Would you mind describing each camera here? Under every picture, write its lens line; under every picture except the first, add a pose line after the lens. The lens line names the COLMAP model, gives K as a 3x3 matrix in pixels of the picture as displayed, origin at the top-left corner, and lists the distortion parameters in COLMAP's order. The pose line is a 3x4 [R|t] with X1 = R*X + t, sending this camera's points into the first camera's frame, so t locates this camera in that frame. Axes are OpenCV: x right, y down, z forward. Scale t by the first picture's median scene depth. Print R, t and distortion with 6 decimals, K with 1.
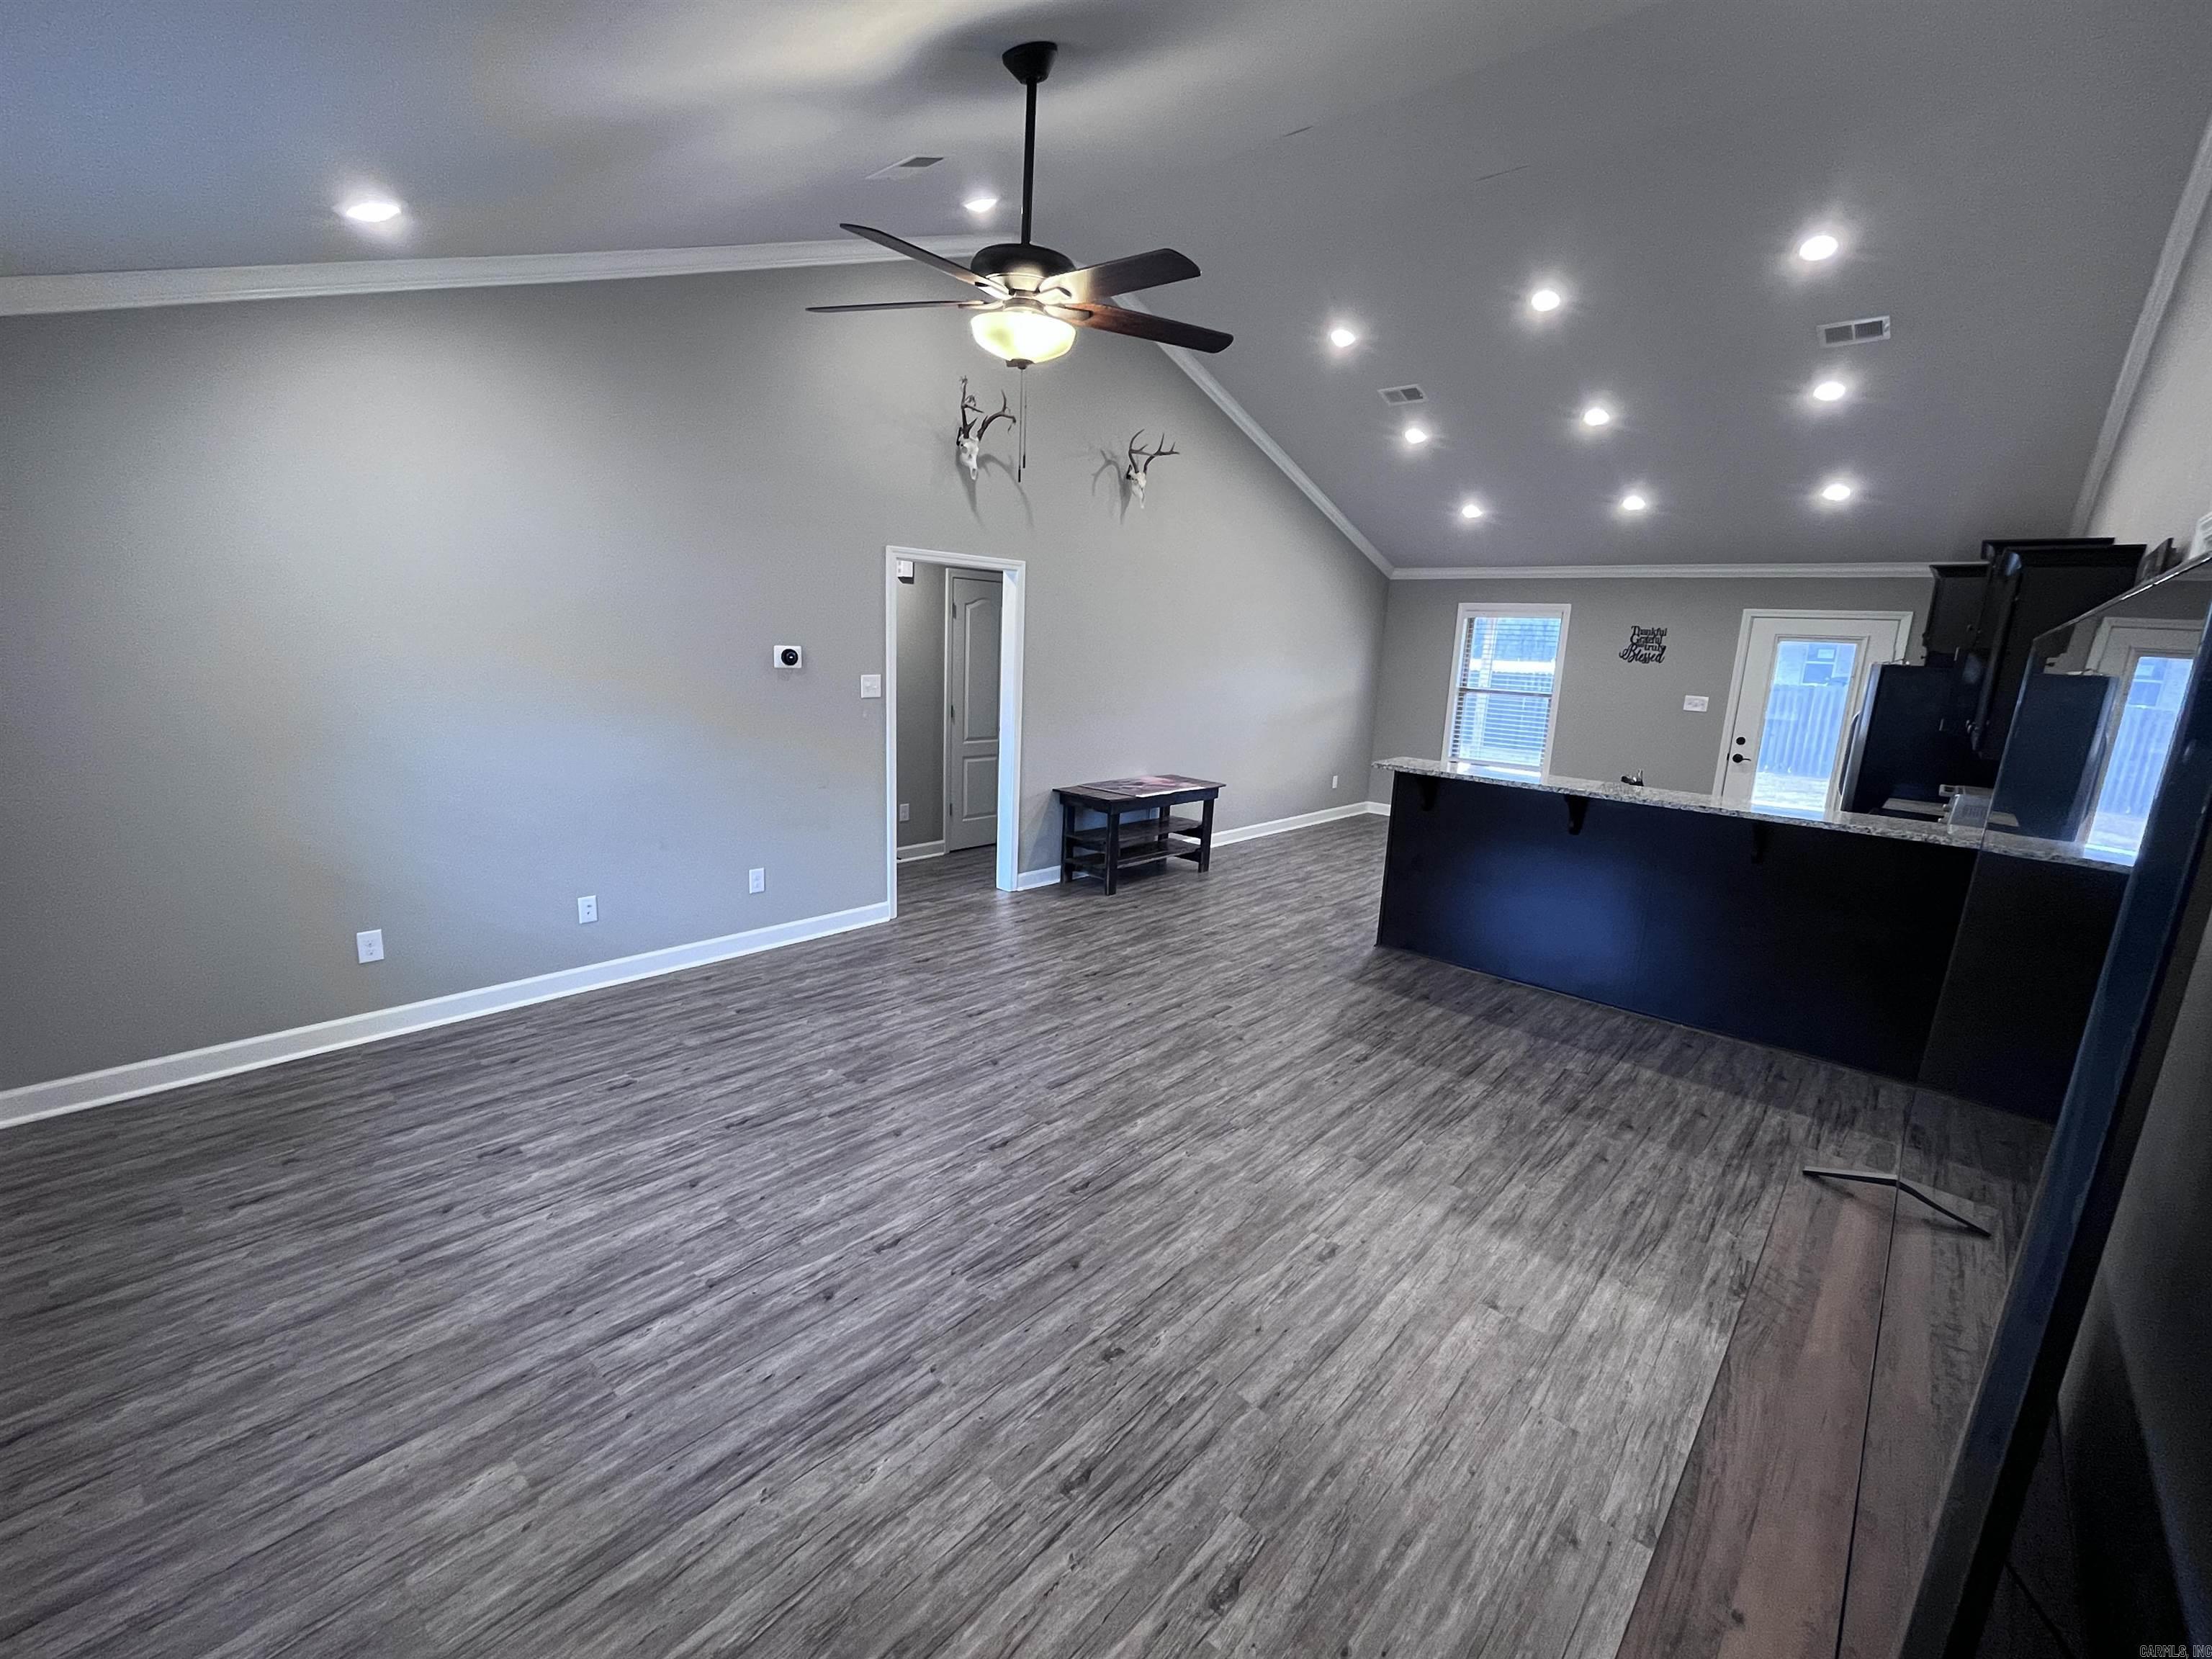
lens RADIAL K [[926.7, 0, 1119.9], [0, 926.7, 842.3], [0, 0, 1]] dist [-0.010358, 0.000315]
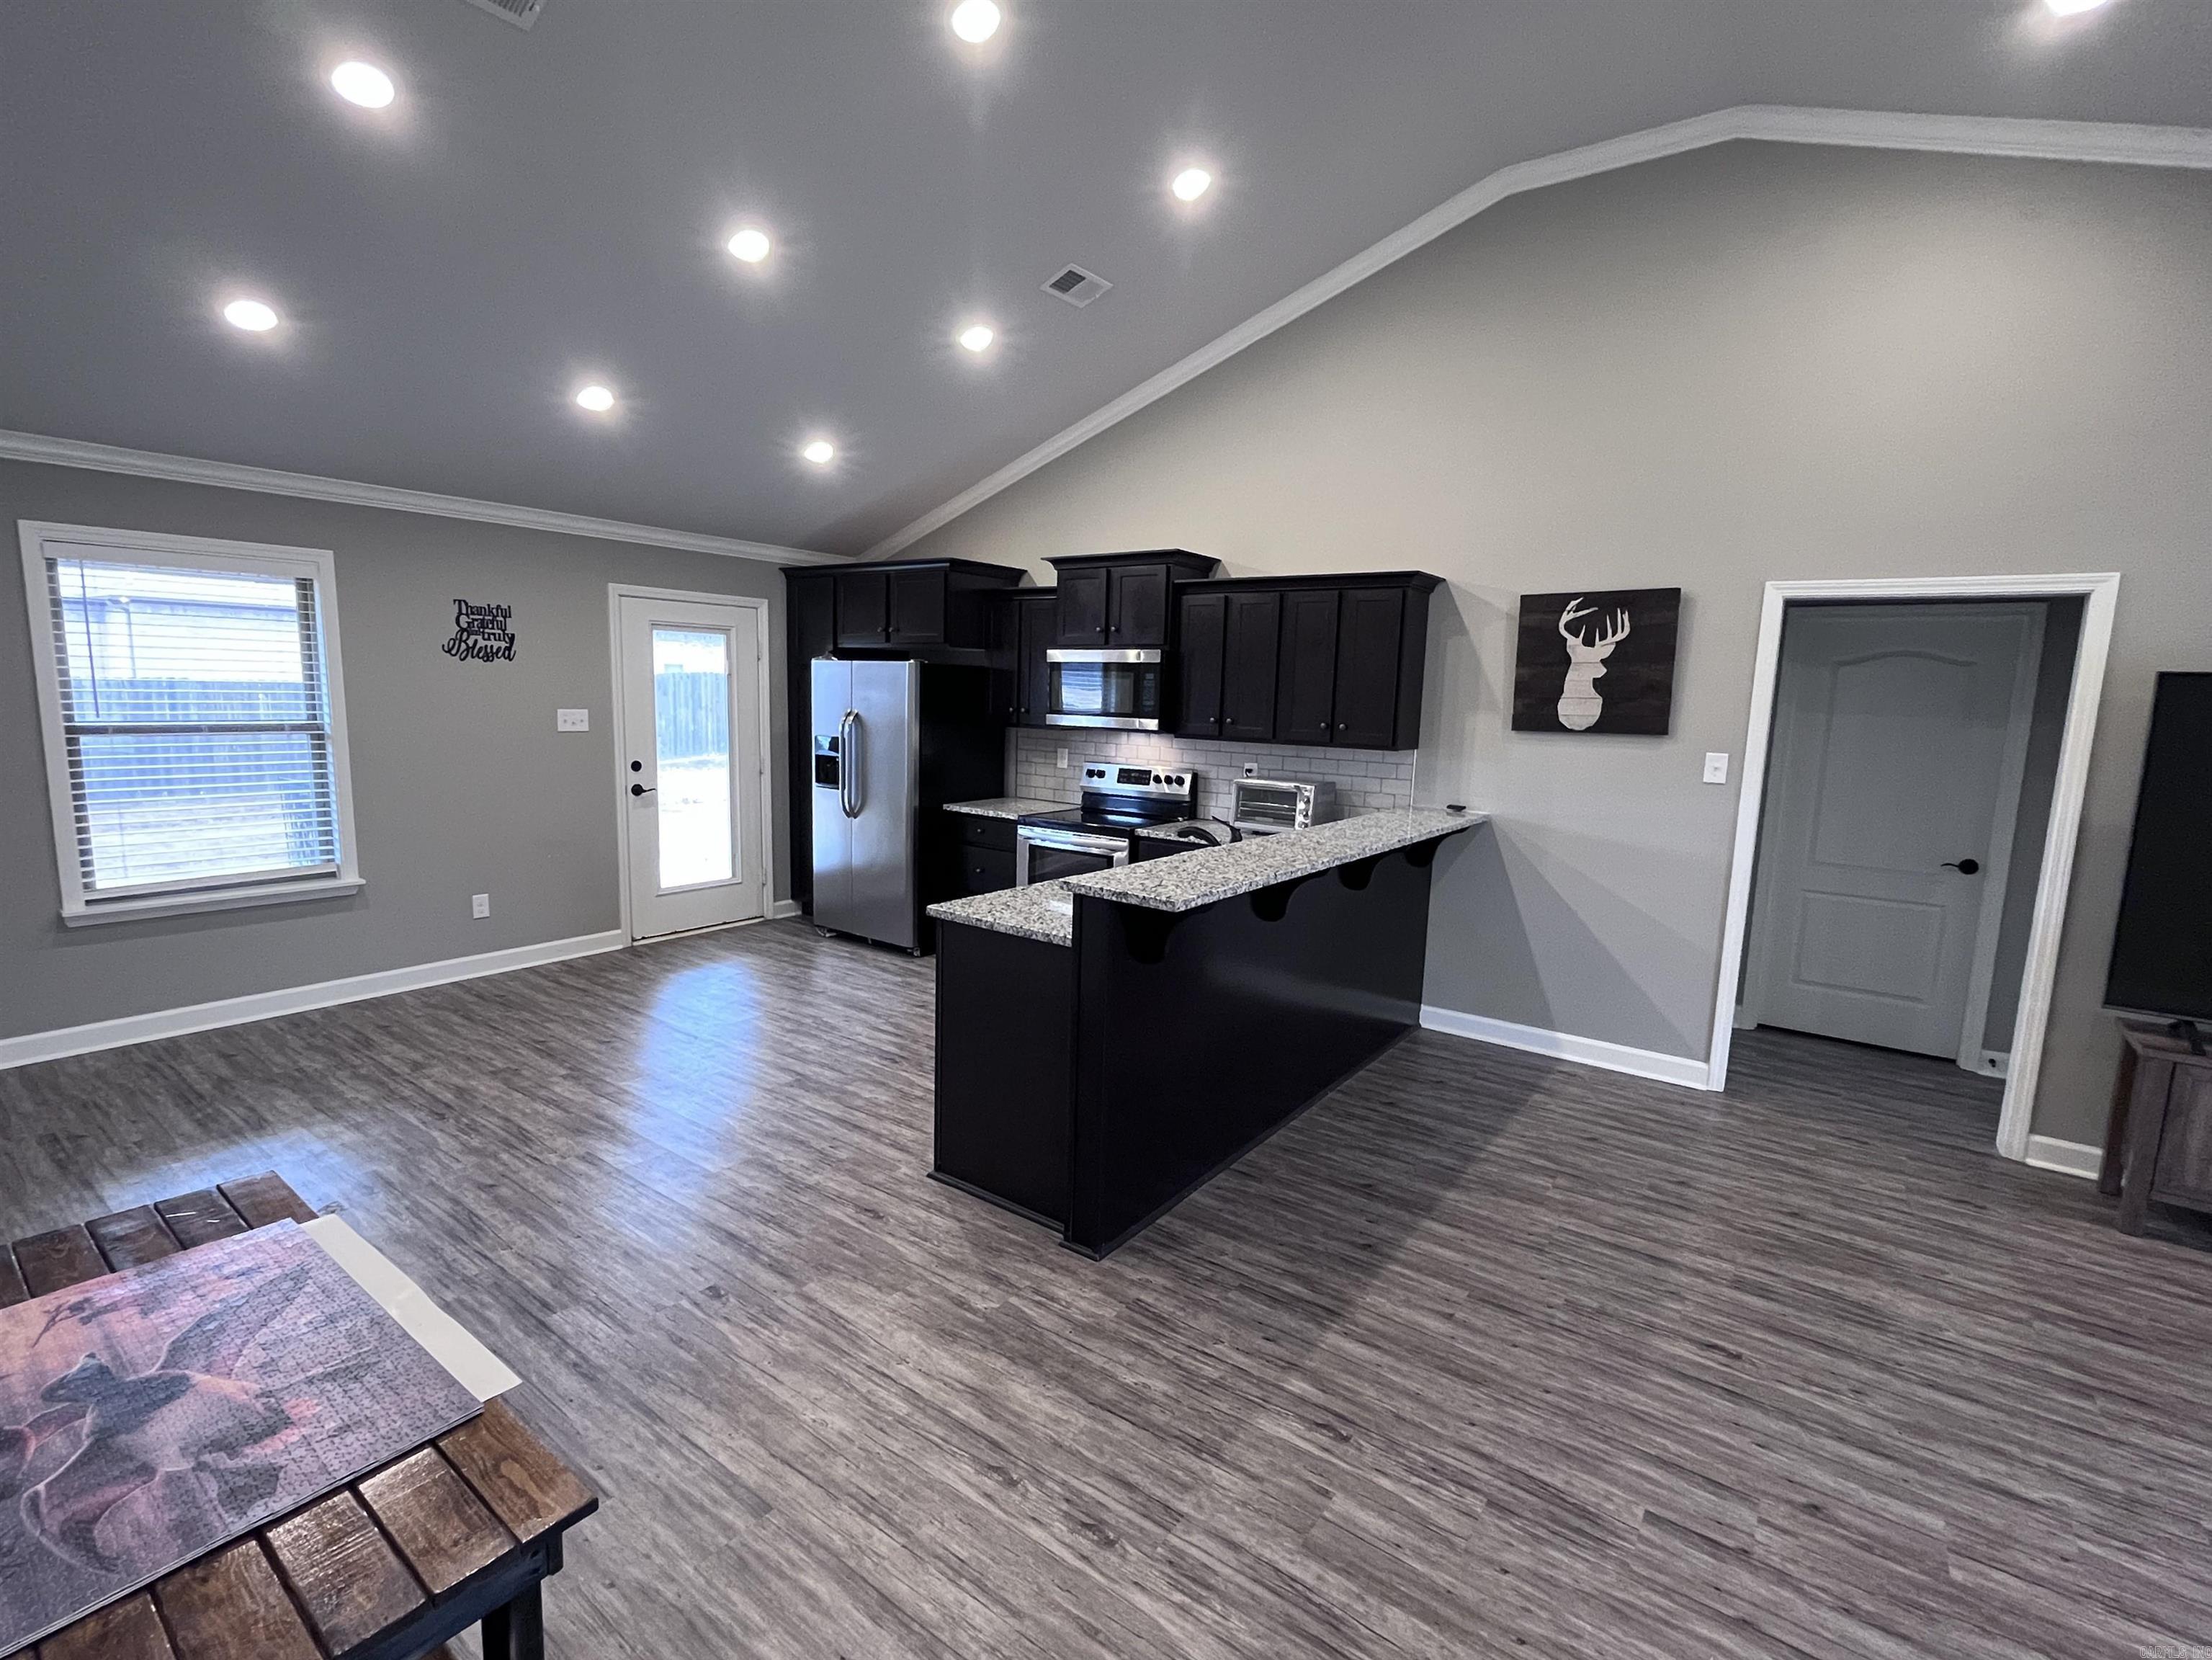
lens RADIAL K [[1018.7, 0, 1101.7], [0, 1018.7, 813.7], [0, 0, 1]] dist [-0.001109, -0.000015]
pose [[-0.082567, -0.165667, 0.982719, -0.267489], [0.183663, 0.966667, 0.178392, -0.264880], [-0.979515, 0.195218, -0.049388, 1.220779]]
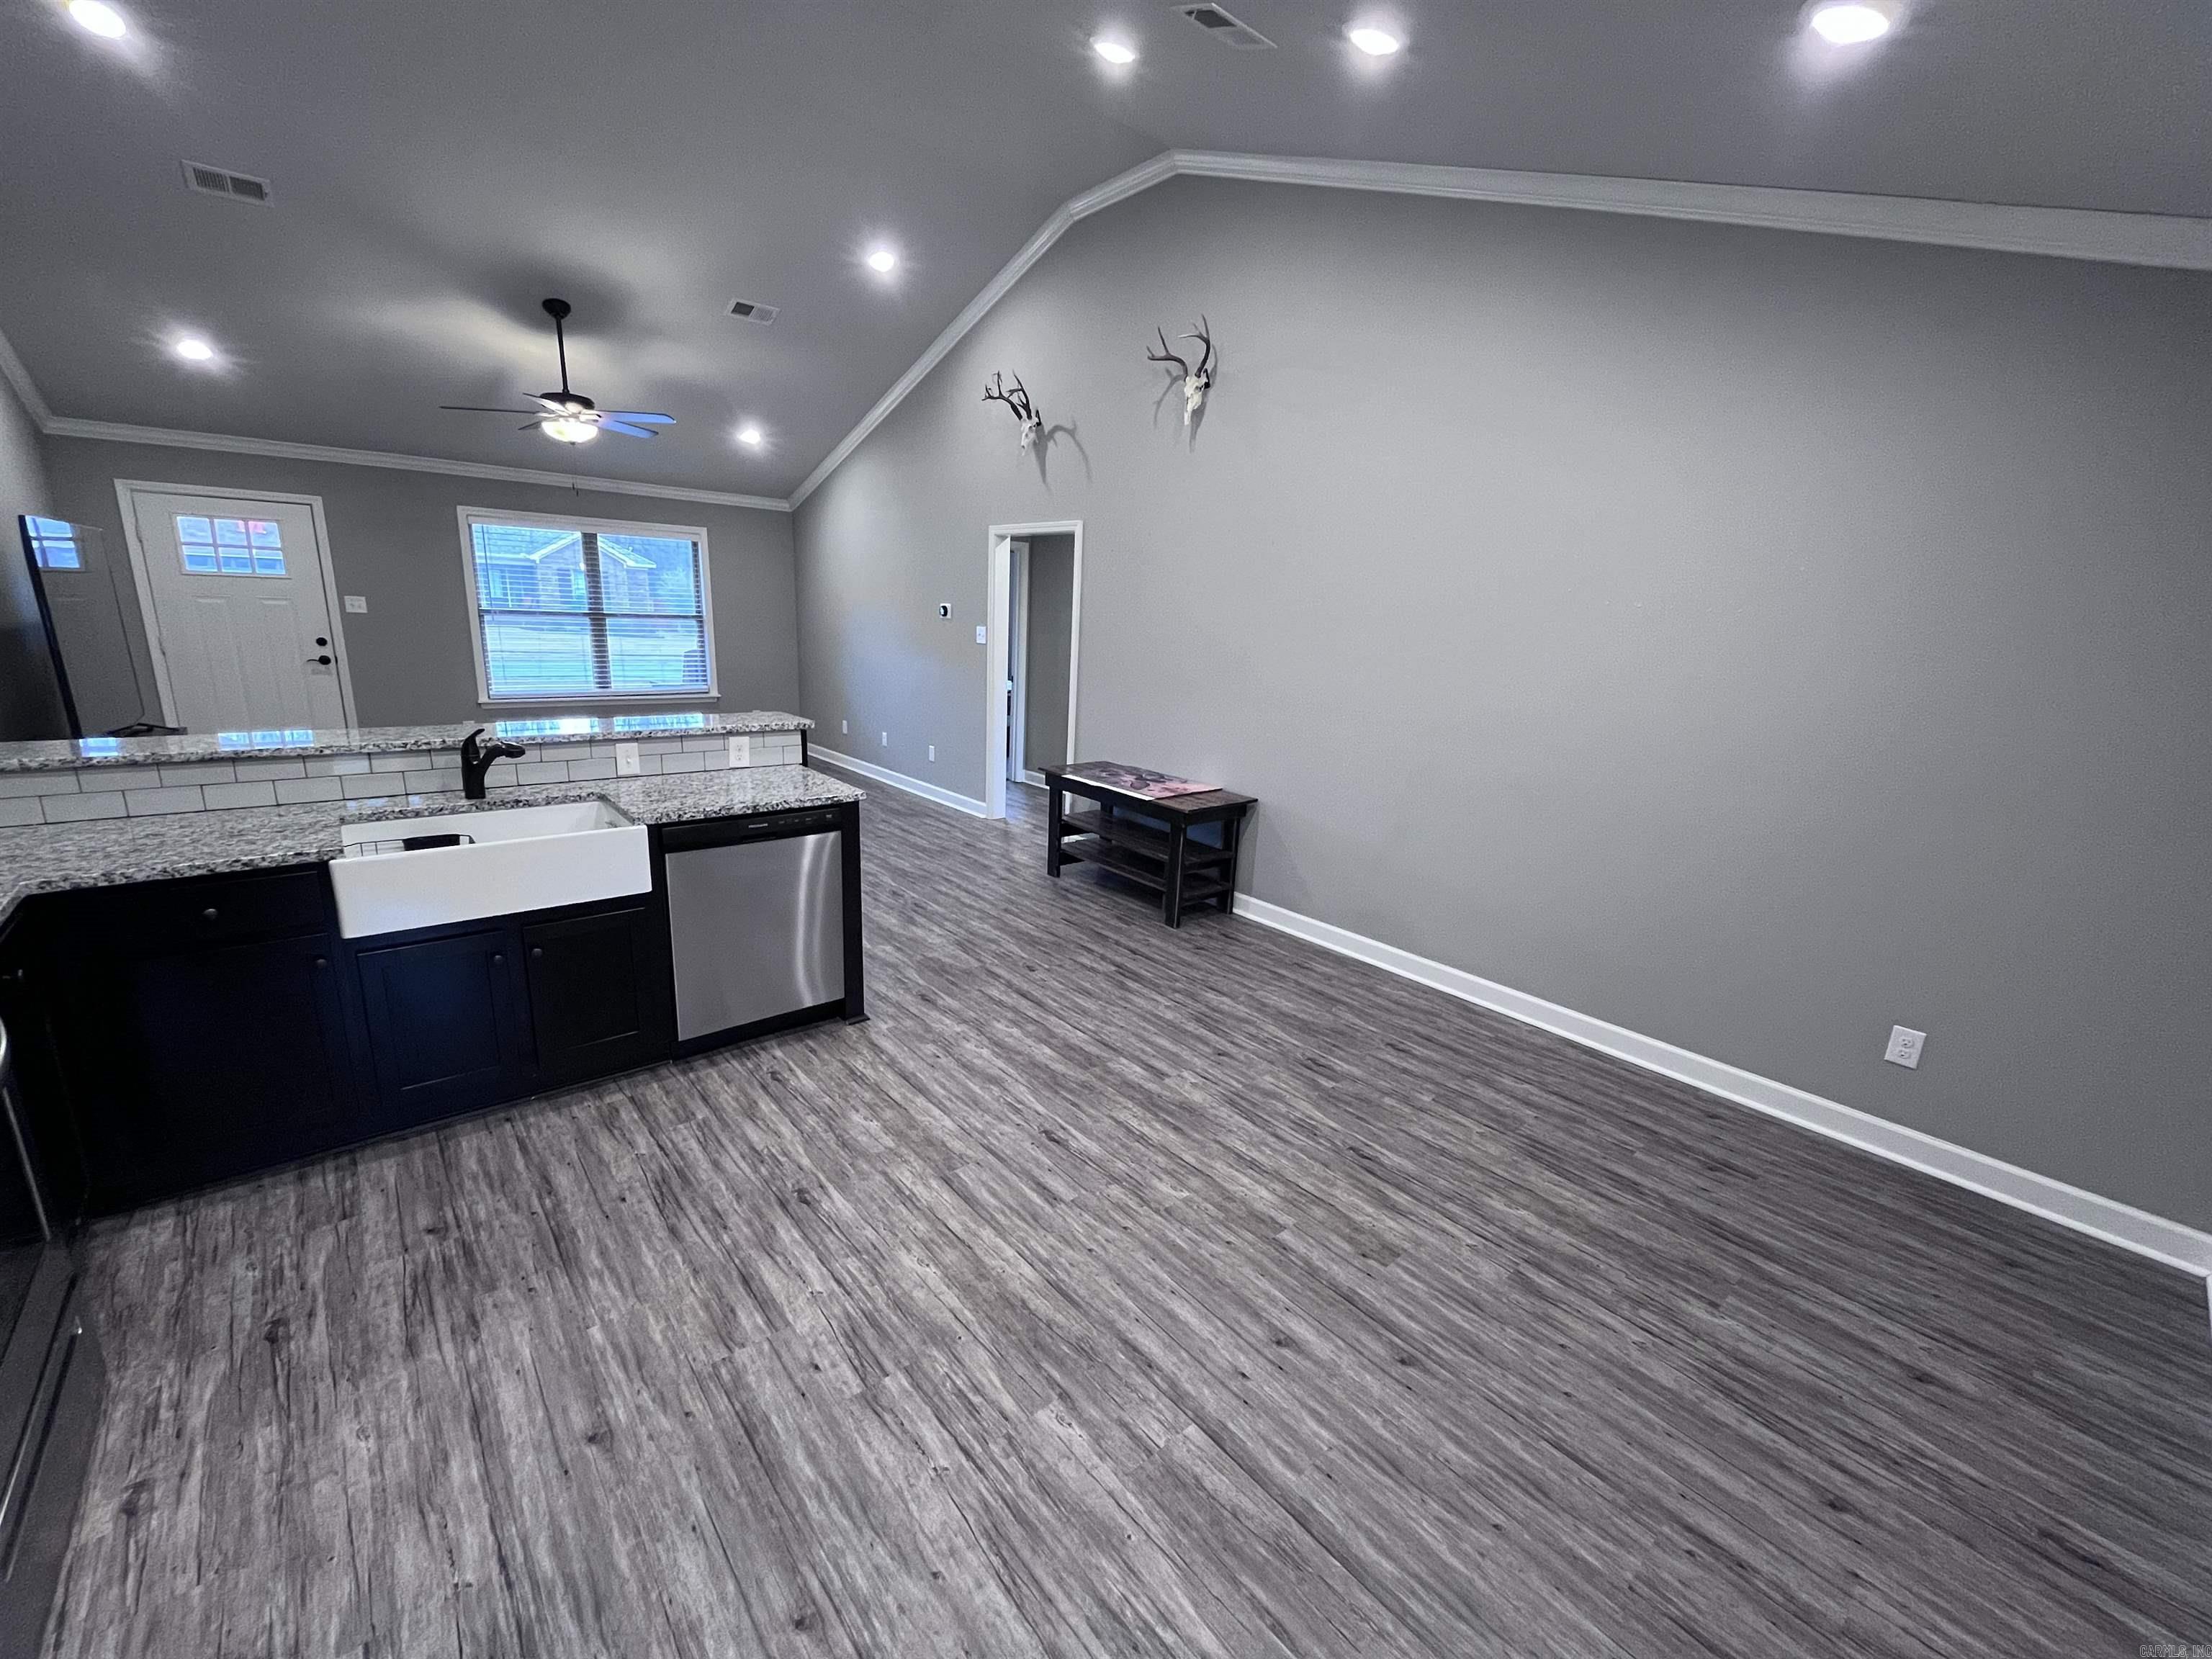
lens RADIAL K [[906.1, 0, 1112.2], [0, 906.1, 820.0], [0, 0, 1]] dist [-0.004210, -0.000226]
pose [[-0.126334, 0.180788, -0.975375, 1.207067], [-0.266674, 0.940868, 0.208932, -0.281818], [0.955471, 0.286502, -0.070652, 1.584417]]
